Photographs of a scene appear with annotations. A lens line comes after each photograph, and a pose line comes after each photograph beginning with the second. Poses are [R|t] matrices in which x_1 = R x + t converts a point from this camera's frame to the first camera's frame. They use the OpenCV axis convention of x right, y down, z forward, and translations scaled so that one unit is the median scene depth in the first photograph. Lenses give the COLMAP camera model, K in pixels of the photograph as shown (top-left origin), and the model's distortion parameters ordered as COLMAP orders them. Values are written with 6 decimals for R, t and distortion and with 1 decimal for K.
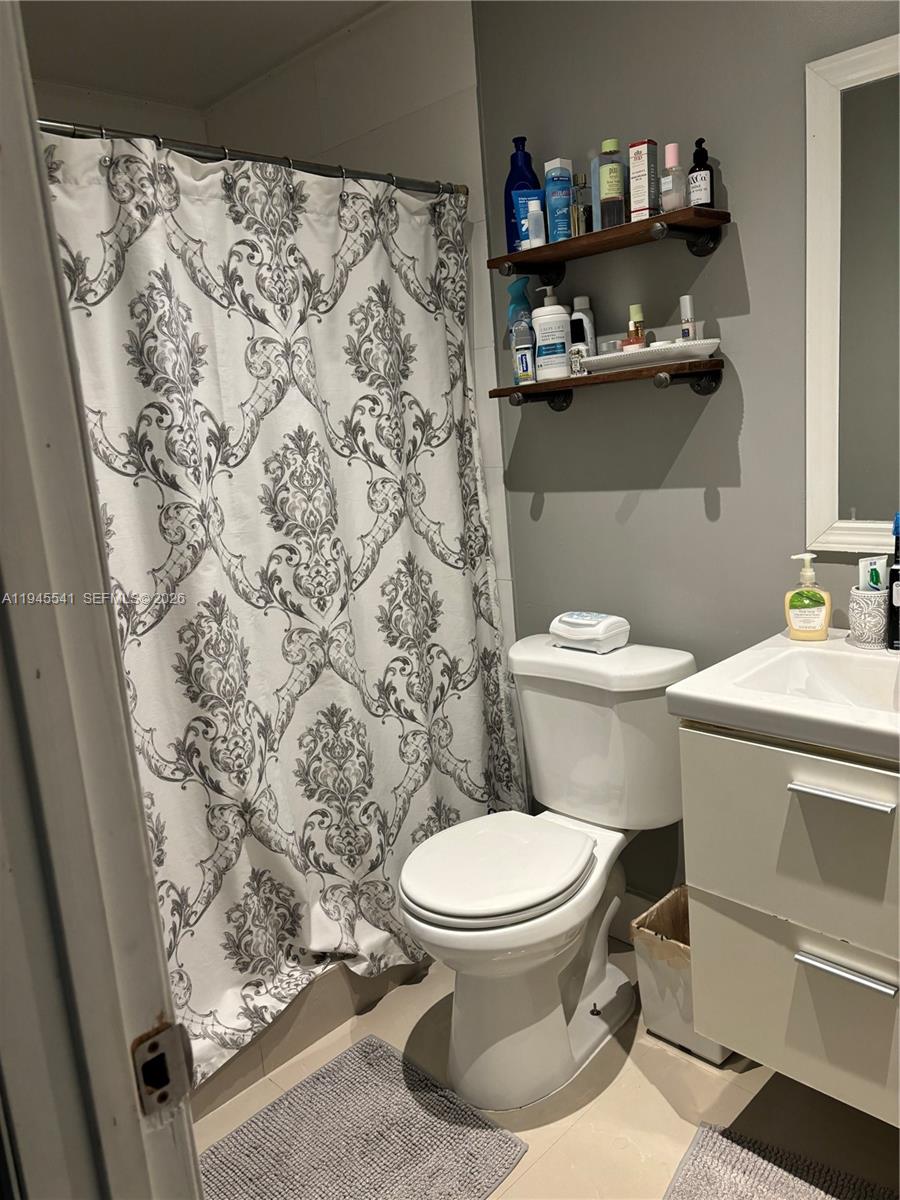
lens RADIAL K [[913.5, 0, 454.7], [0, 913.5, 596.9], [0, 0, 1]] dist [0.034022, -0.031761]
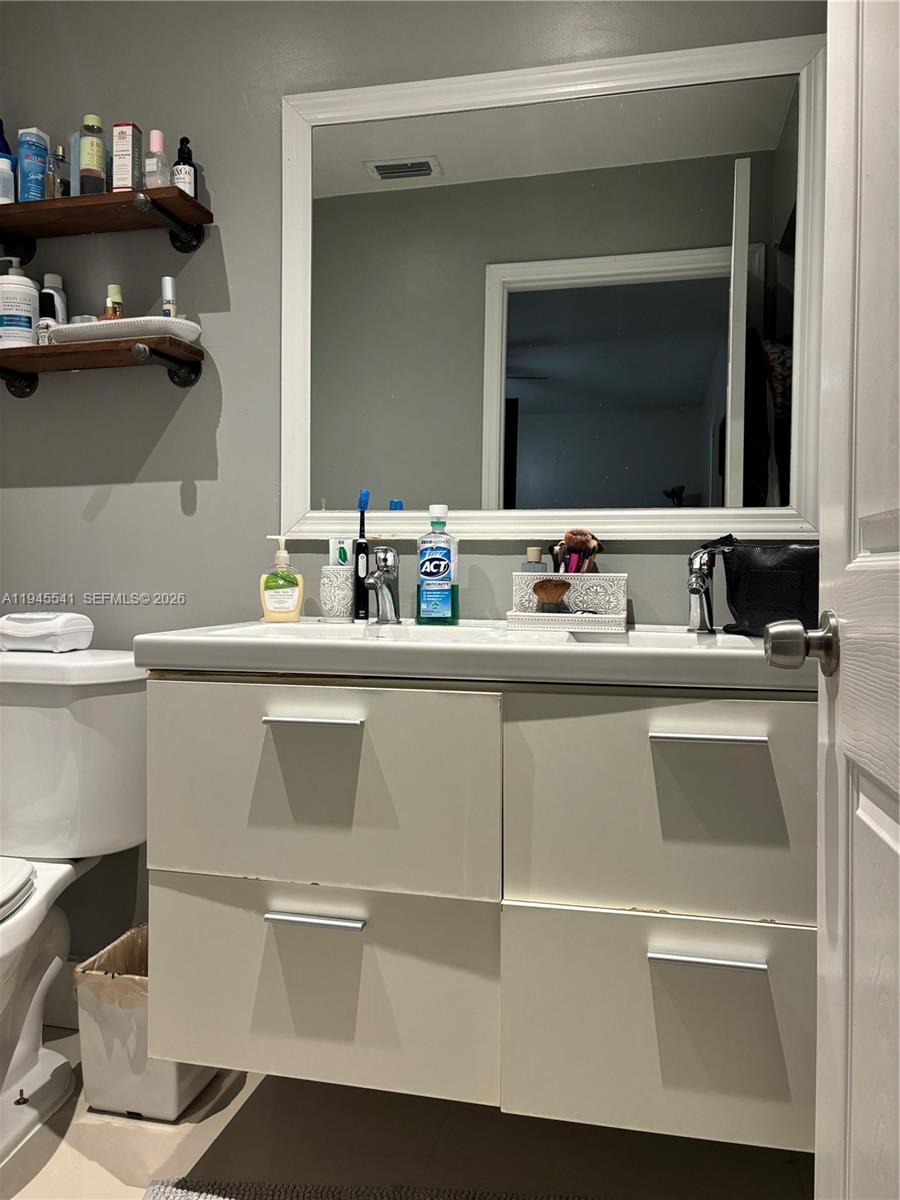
lens RADIAL K [[913.5, 0, 452.8], [0, 913.5, 597.8], [0, 0, 1]] dist [0.034022, -0.031761]
pose [[0.848238, 0.077094, 0.523973, 0.018968], [0.023299, 0.982958, -0.182345, 0.191324], [-0.529102, 0.166881, 0.831987, 0.066285]]
